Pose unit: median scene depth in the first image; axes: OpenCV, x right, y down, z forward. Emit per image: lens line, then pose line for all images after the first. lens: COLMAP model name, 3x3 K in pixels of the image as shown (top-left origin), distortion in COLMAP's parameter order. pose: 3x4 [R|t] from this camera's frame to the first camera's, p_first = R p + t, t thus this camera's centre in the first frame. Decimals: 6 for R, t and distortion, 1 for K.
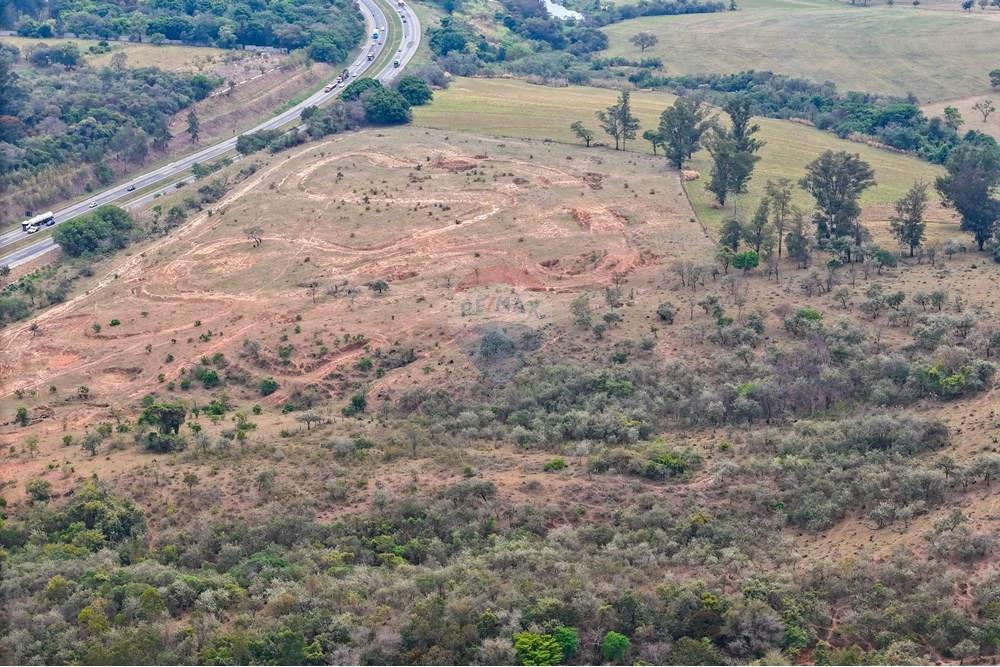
lens RADIAL K [[1993.4, 0, 491.2], [0, 1993.4, 342.8], [0, 0, 1]] dist [-0.173361, 0.000000]
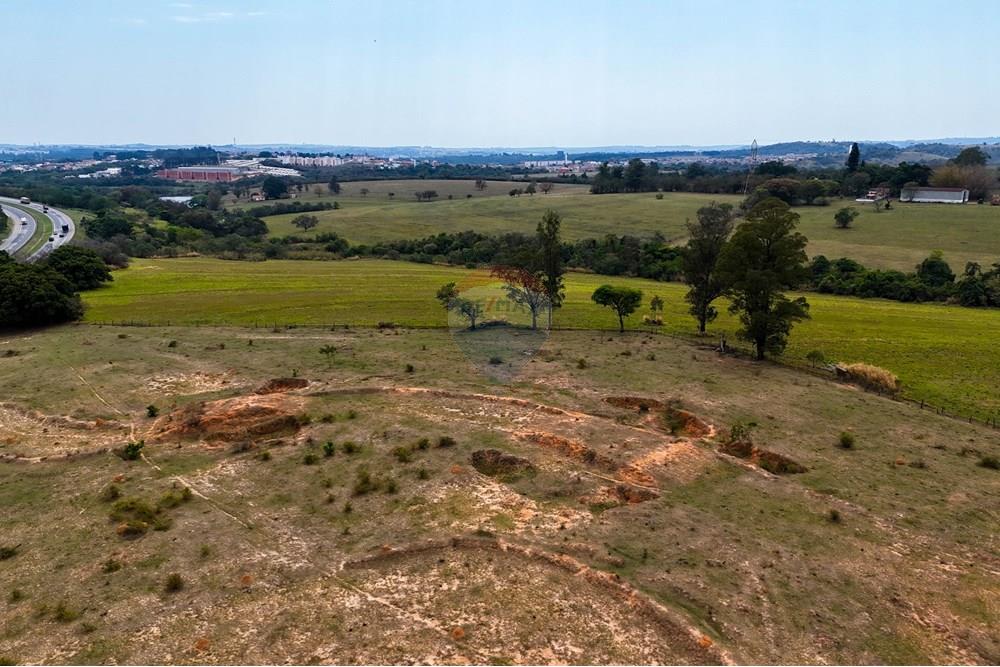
lens RADIAL K [[741.5, 0, 501.9], [0, 741.5, 333.9], [0, 0, 1]] dist [0.043735, -0.032763]
pose [[0.882227, -0.114738, 0.456631, -0.042304], [0.139515, 0.990002, -0.020789, -0.110809], [-0.449680, 0.082048, 0.889413, 0.985196]]
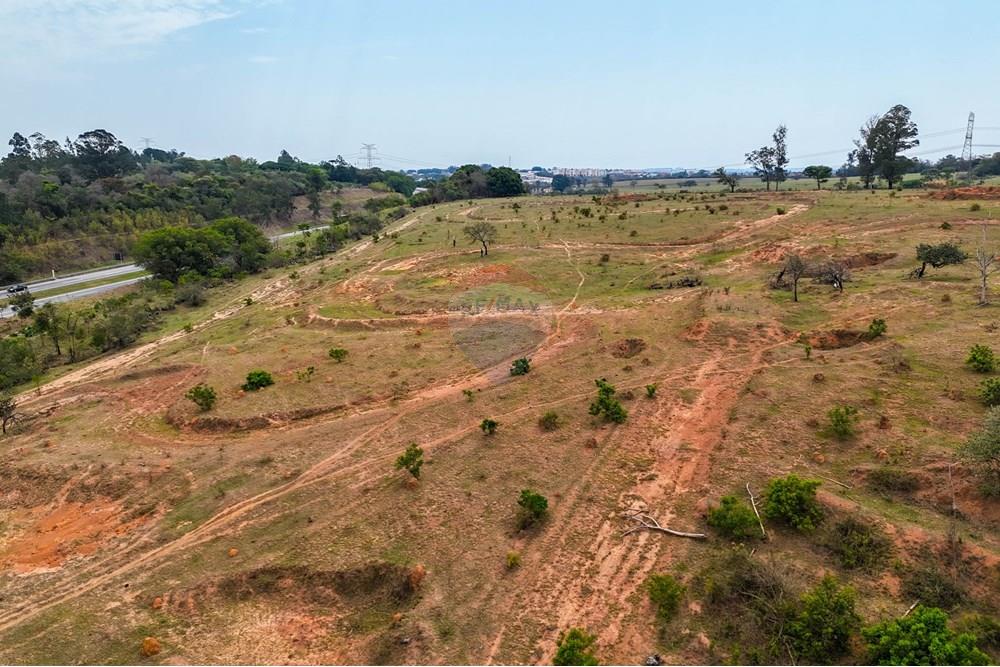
lens RADIAL K [[741.5, 0, 496.7], [0, 741.5, 332.2], [0, 0, 1]] dist [0.043735, -0.032763]
pose [[0.987421, -0.039980, 0.152976, -0.153658], [0.053534, 0.994897, -0.085528, -0.004686], [-0.148776, 0.092642, 0.984522, 0.788910]]
